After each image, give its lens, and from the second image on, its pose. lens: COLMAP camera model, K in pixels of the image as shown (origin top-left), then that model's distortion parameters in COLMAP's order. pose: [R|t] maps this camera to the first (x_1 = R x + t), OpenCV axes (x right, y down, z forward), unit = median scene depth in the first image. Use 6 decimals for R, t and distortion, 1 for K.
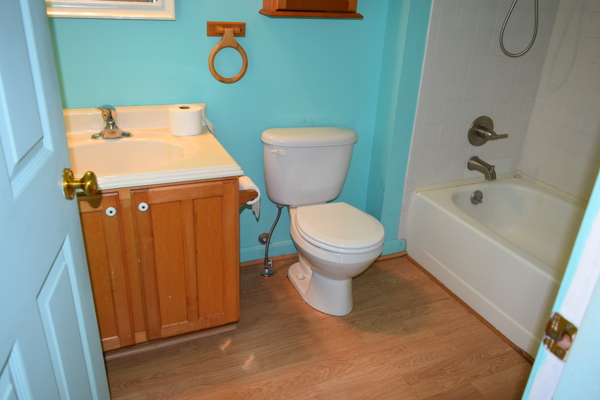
lens RADIAL K [[463.1, 0, 298.2], [0, 463.1, 200.6], [0, 0, 1]] dist [-0.020708, 0.007711]
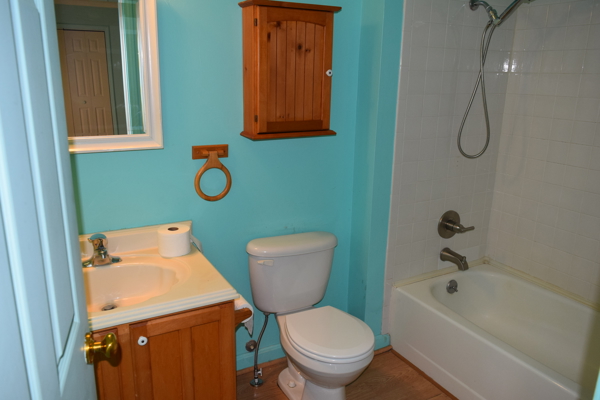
lens RADIAL K [[463.1, 0, 298.2], [0, 463.1, 200.6], [0, 0, 1]] dist [-0.020708, 0.007711]
pose [[0.994388, -0.055322, 0.090172, -0.054047], [0.068702, 0.985870, -0.152773, -0.079825], [-0.080446, 0.158111, 0.984139, -0.038794]]
